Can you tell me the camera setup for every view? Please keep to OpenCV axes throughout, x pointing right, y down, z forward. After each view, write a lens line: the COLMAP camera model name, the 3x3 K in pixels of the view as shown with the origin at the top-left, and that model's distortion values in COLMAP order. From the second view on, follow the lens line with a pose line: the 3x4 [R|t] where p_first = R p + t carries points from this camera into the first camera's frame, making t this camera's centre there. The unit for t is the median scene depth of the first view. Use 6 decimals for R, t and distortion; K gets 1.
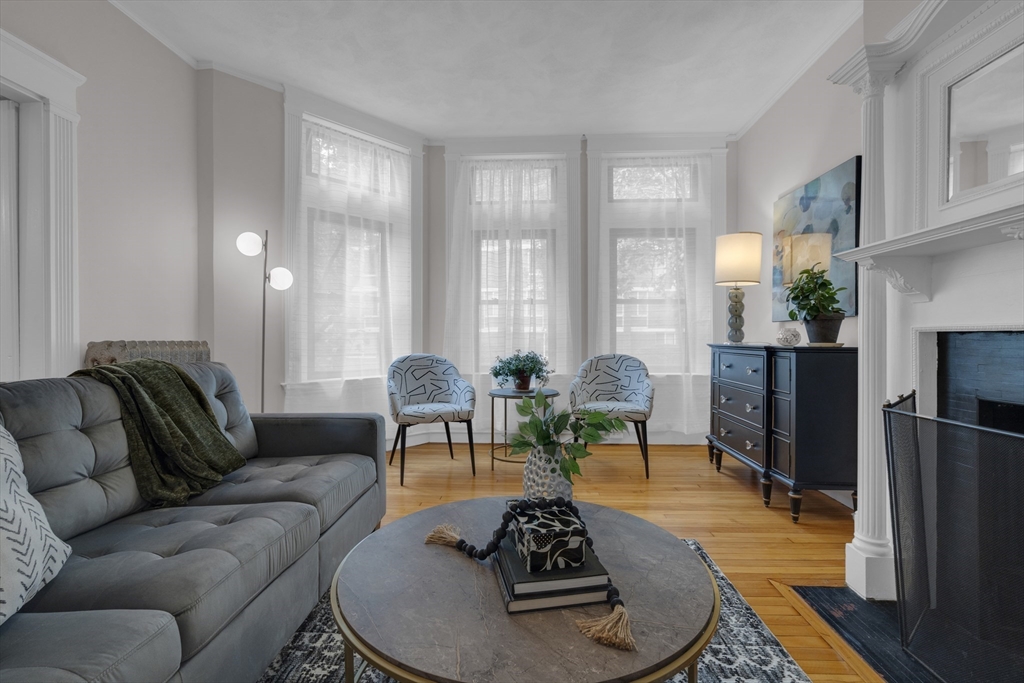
lens RADIAL K [[460.4, 0, 512.0], [0, 460.4, 341.5], [0, 0, 1]] dist [-0.011789, 0.008408]
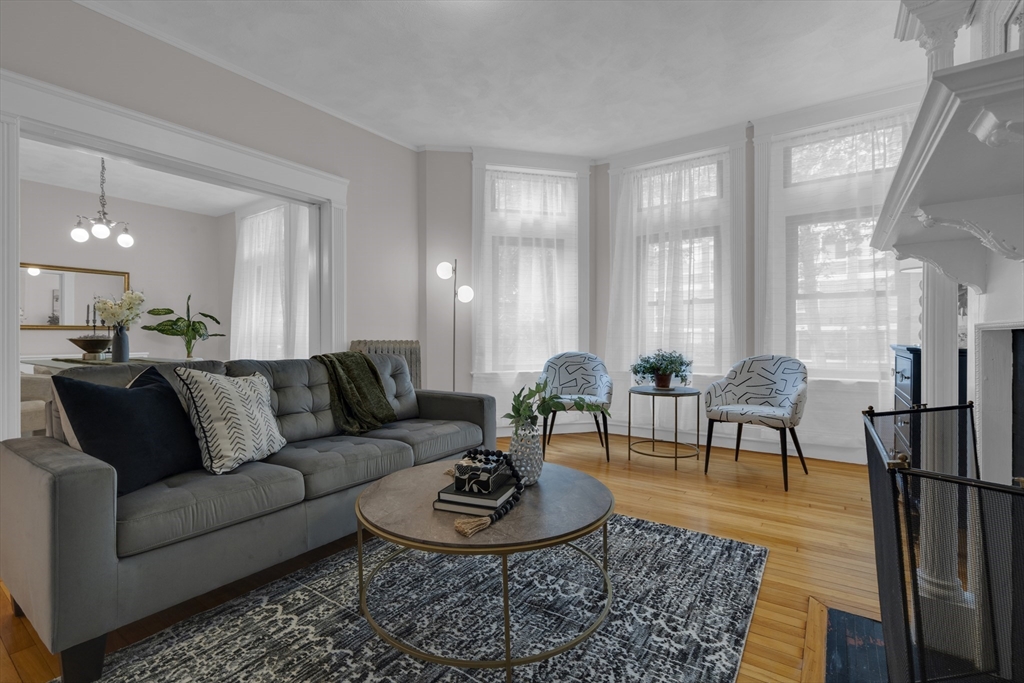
lens RADIAL K [[460.4, 0, 512.0], [0, 460.4, 341.5], [0, 0, 1]] dist [-0.011789, 0.008408]
pose [[0.847868, 0.002914, -0.530200, 0.296106], [-0.002628, 0.999996, 0.001294, -0.000008], [0.530202, 0.000296, 0.847872, -0.062176]]
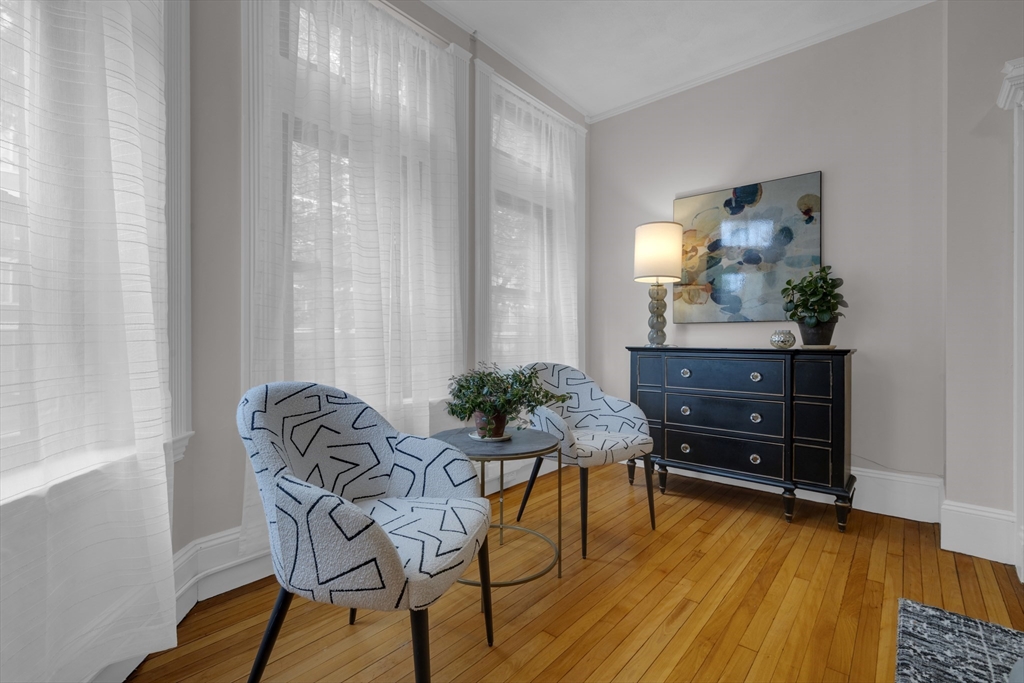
lens RADIAL K [[465.5, 0, 512.5], [0, 465.5, 337.0], [0, 0, 1]] dist [-0.000516, 0.000021]
pose [[0.610947, 0.004323, 0.791660, -0.414322], [0.003913, 0.999956, -0.008480, -0.006447], [-0.791662, 0.008278, 0.610904, 0.674582]]
